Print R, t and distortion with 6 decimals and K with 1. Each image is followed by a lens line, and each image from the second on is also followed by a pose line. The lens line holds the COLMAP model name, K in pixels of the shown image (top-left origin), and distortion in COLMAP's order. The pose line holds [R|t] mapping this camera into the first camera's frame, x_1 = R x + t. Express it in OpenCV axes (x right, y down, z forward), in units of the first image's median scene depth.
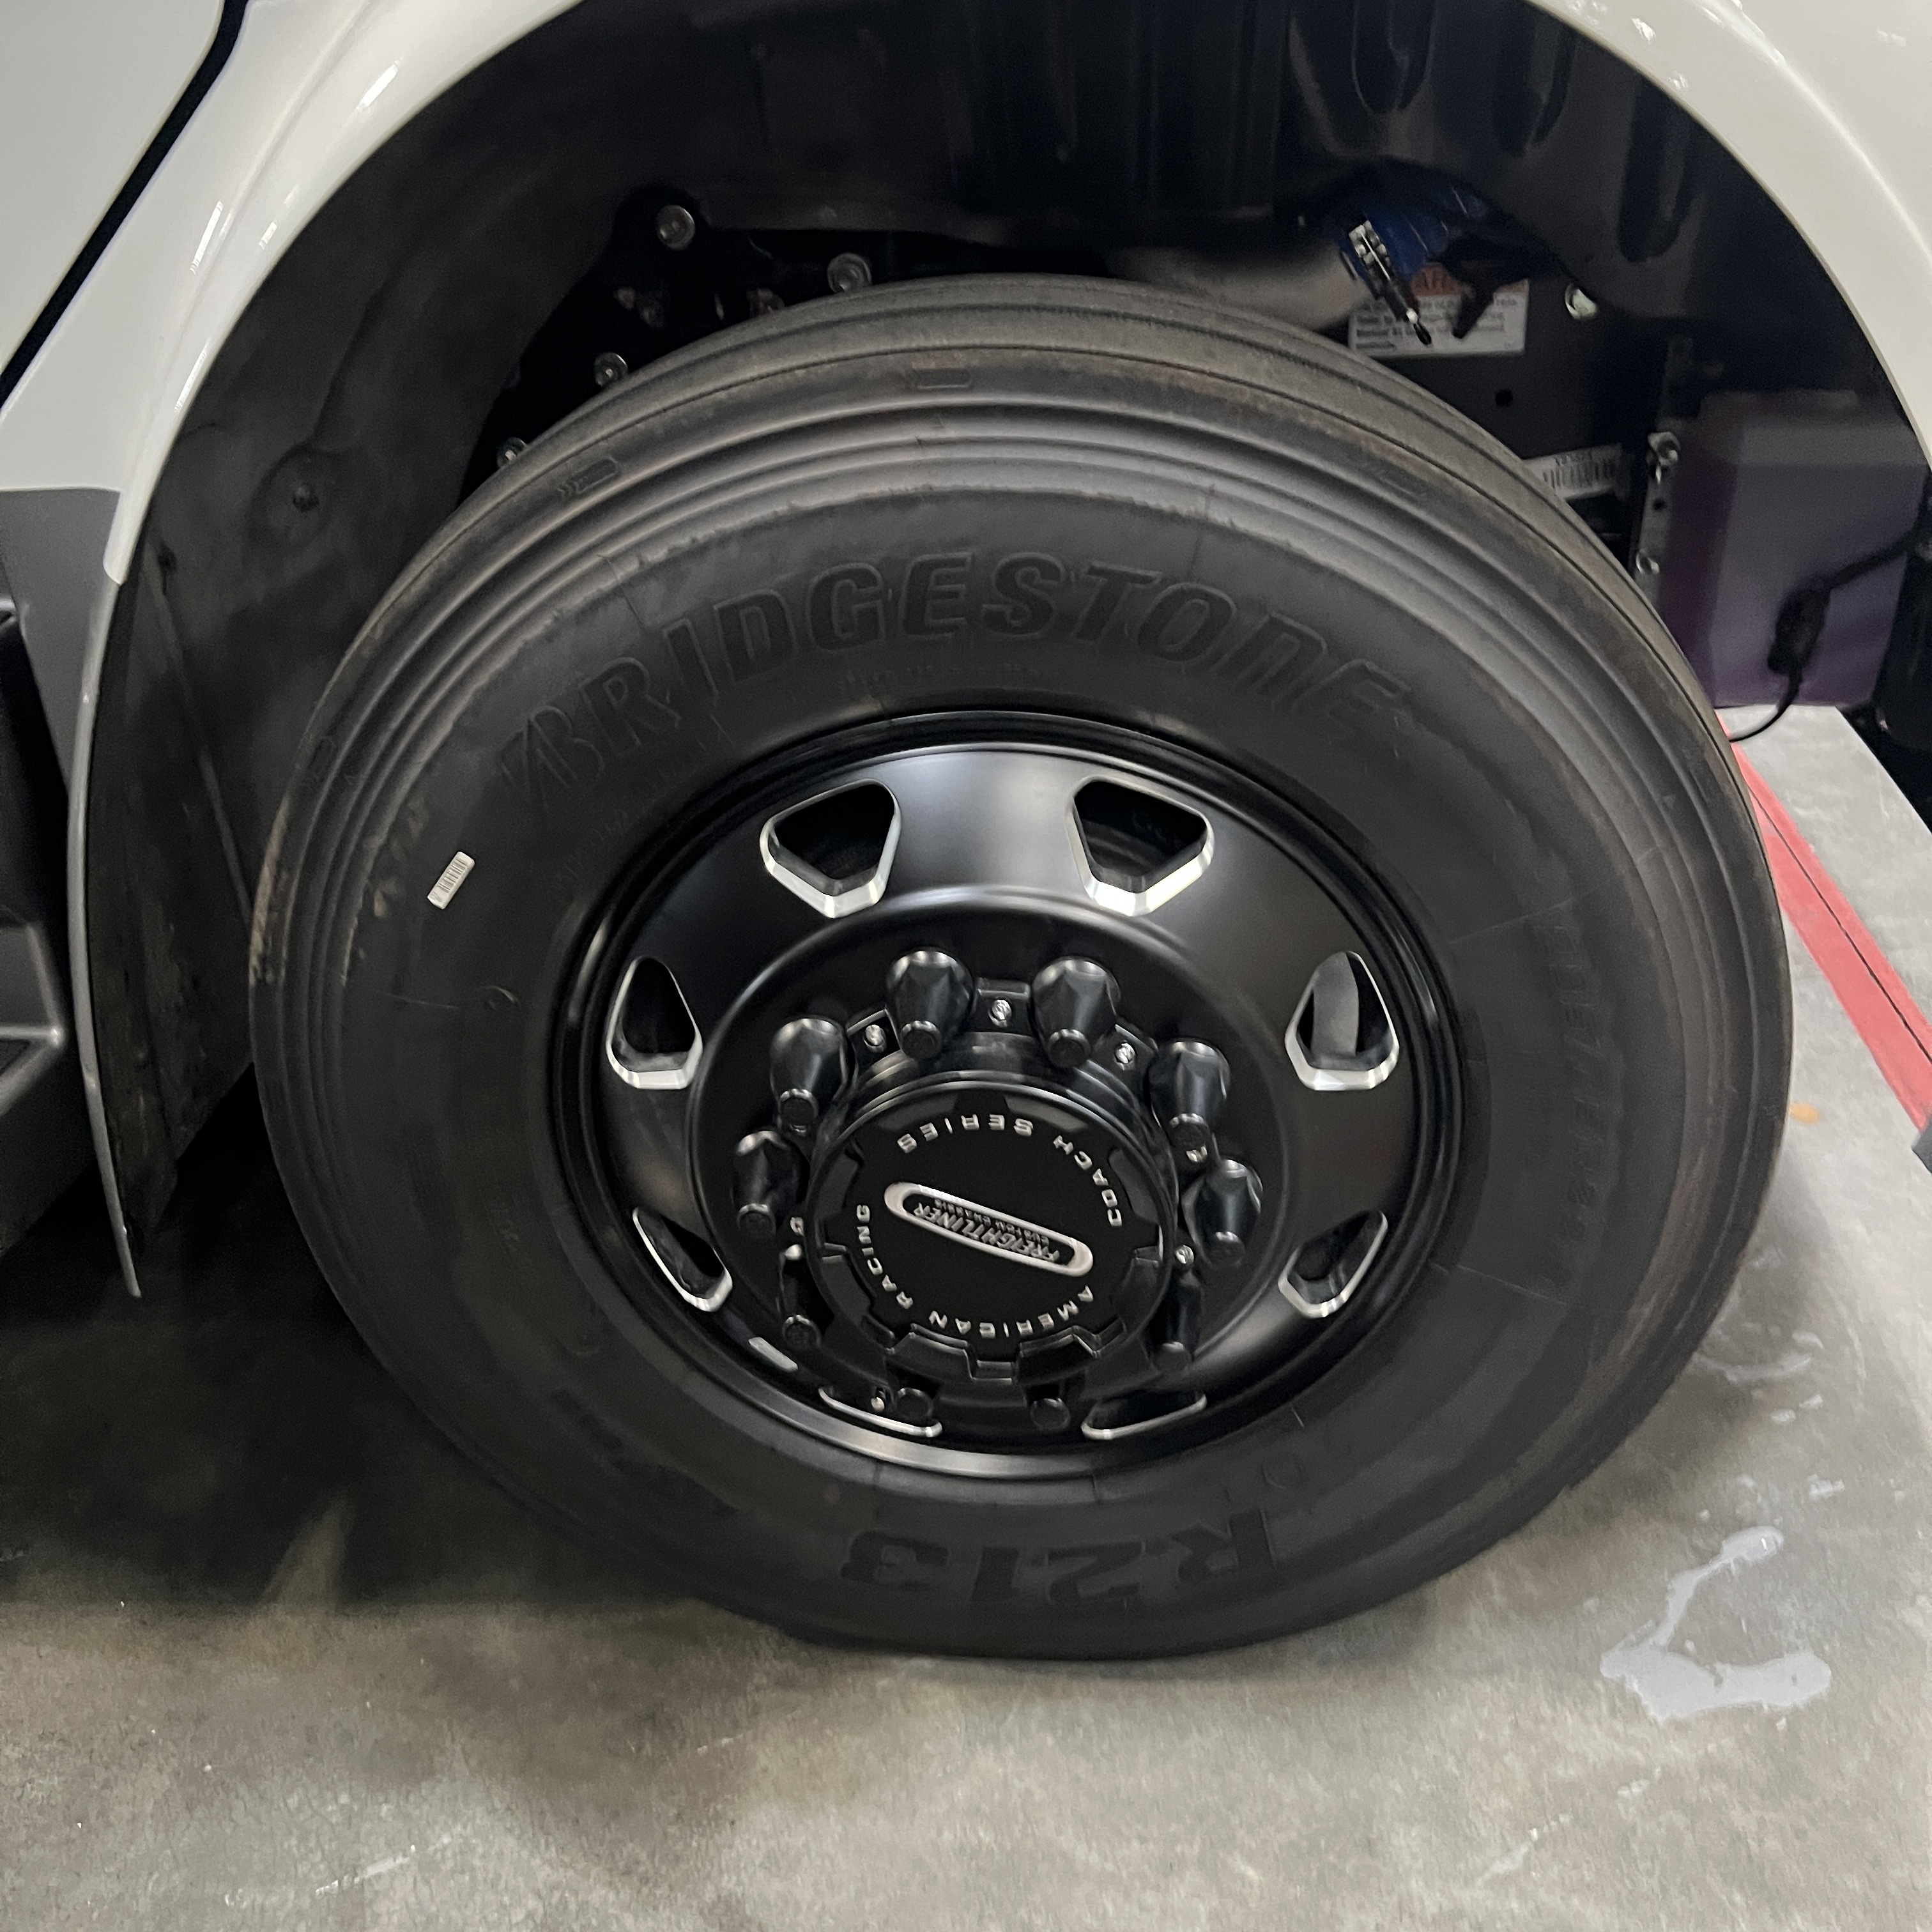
lens RADIAL K [[1930.0, 0, 964.0], [0, 1930.0, 977.4], [0, 0, 1]] dist [0.082106, -0.182716]
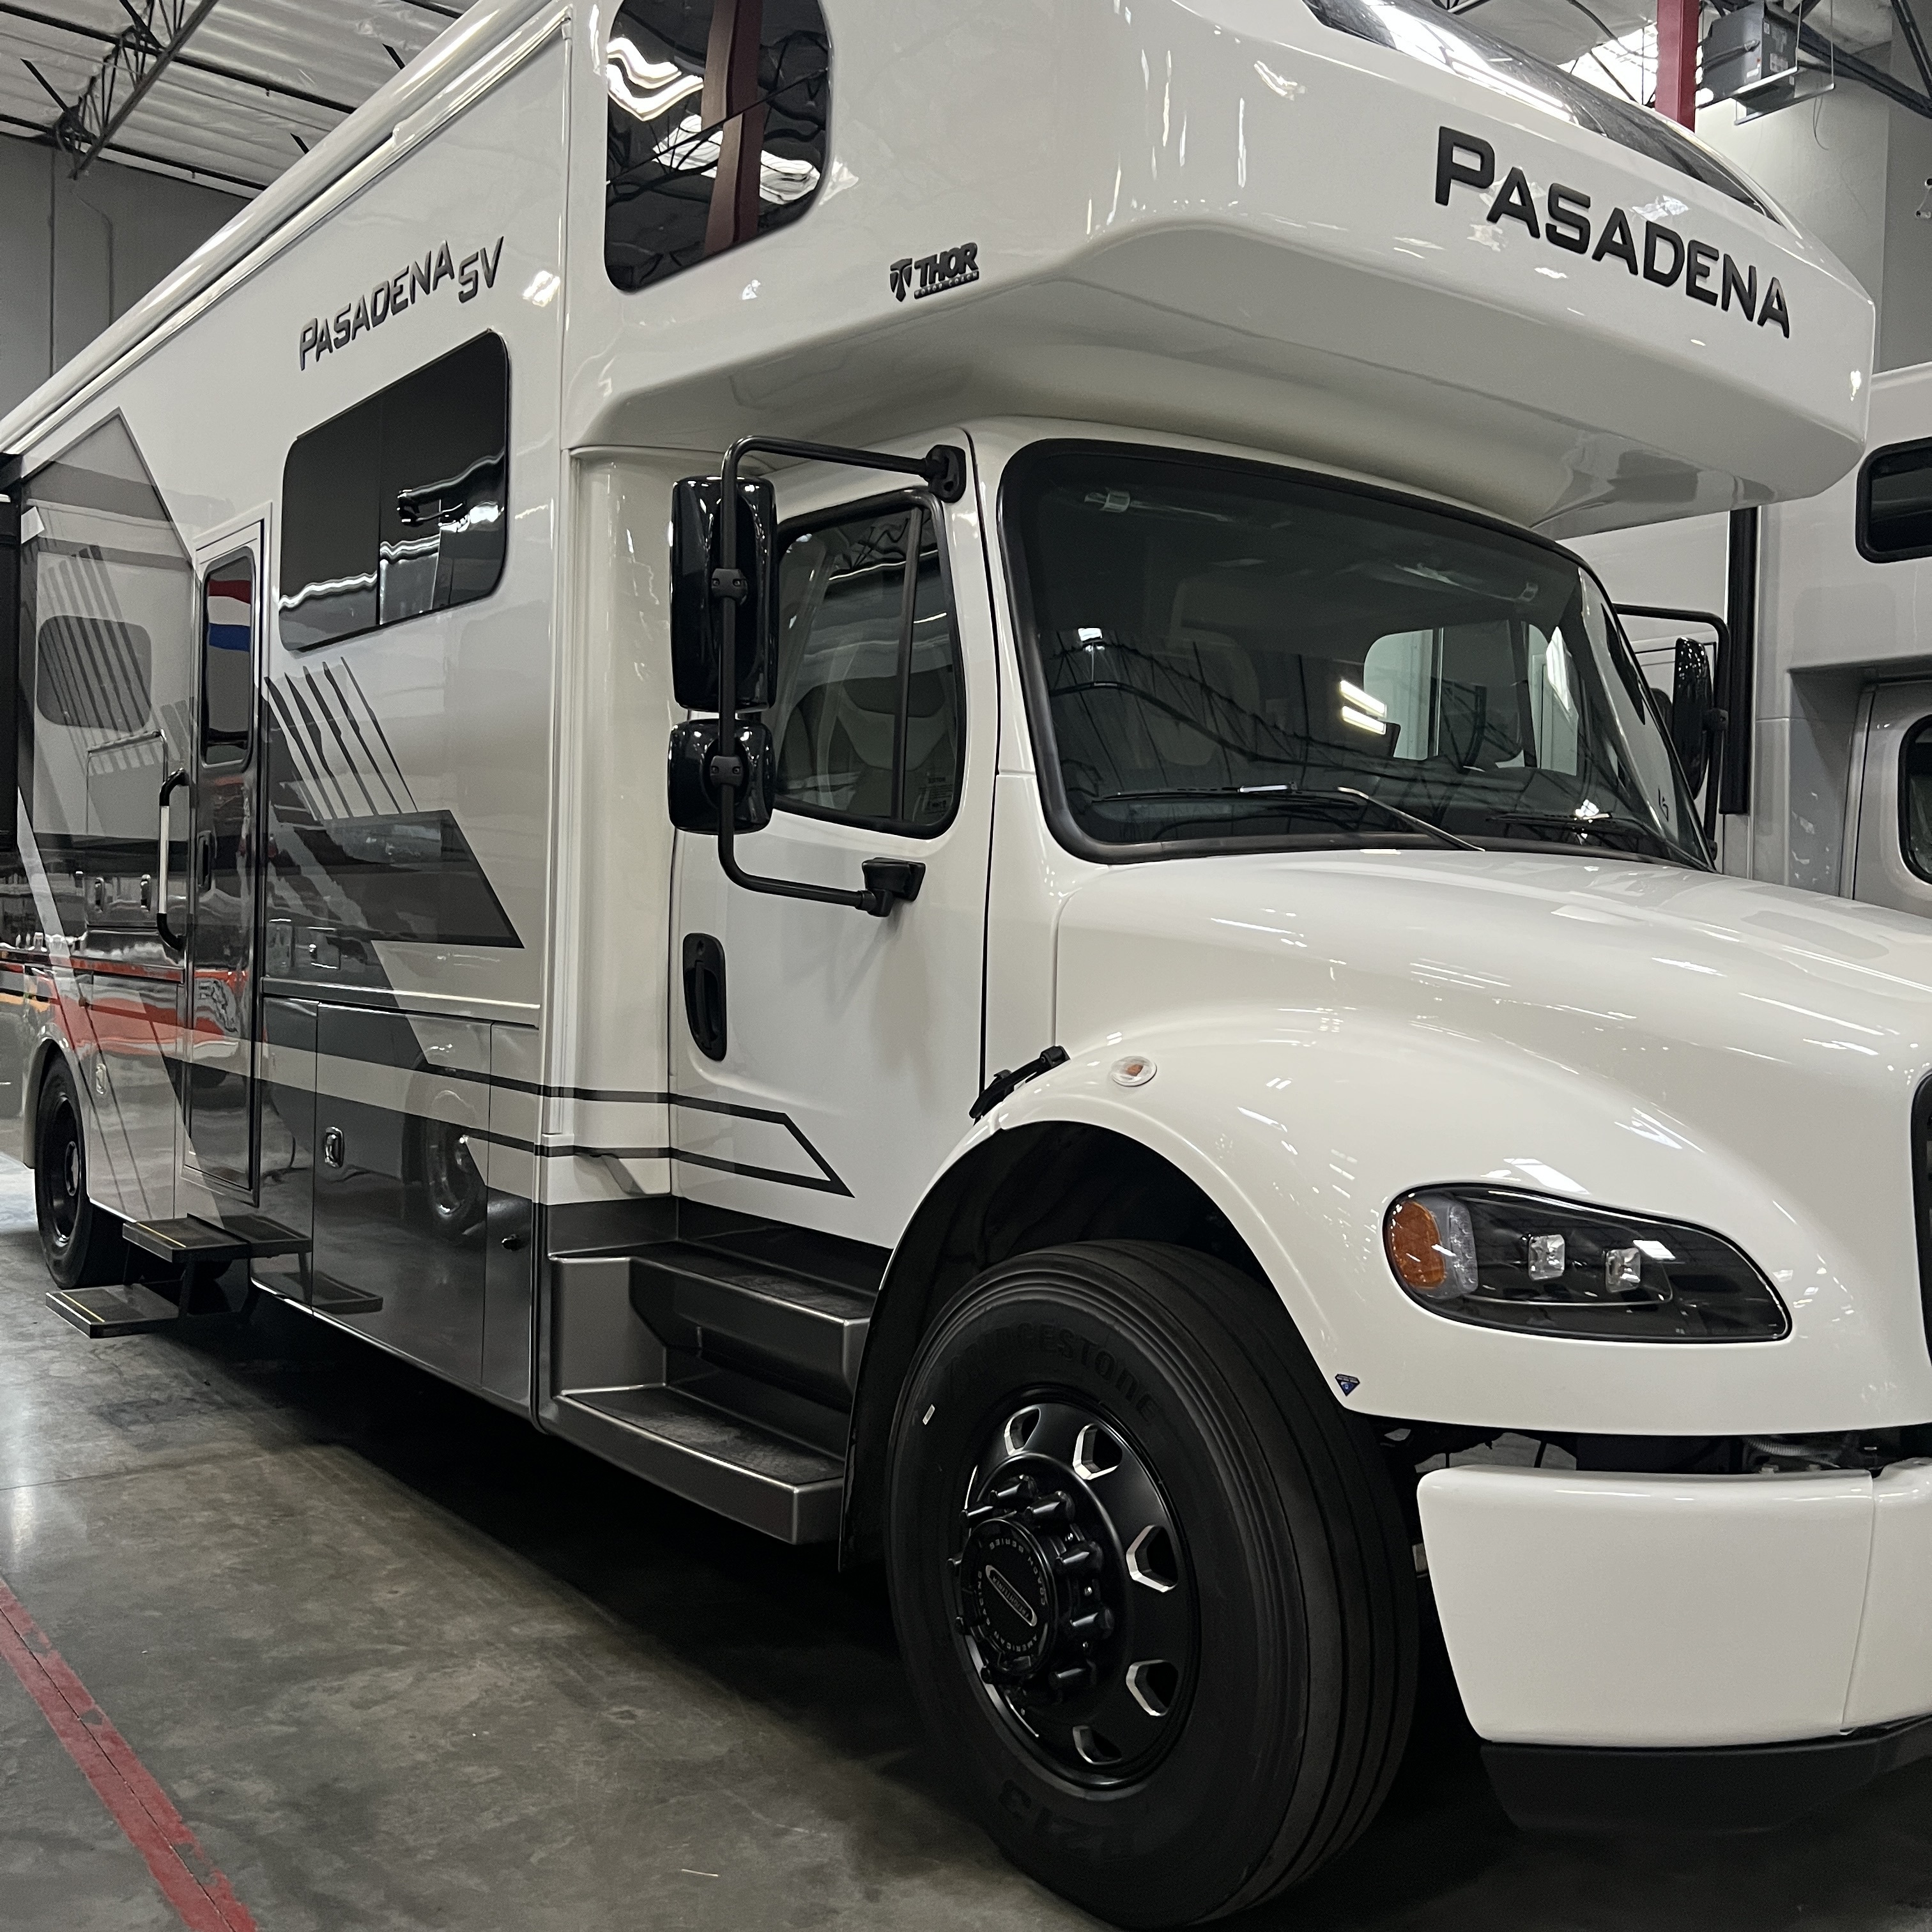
lens RADIAL K [[1930.0, 0, 964.0], [0, 1930.0, 977.4], [0, 0, 1]] dist [0.082106, -0.182716]
pose [[0.651639, 0.038859, -0.757533, 1.816267], [-0.386355, 0.876434, -0.287389, 0.174719], [0.652761, 0.479951, 0.586132, -0.866612]]
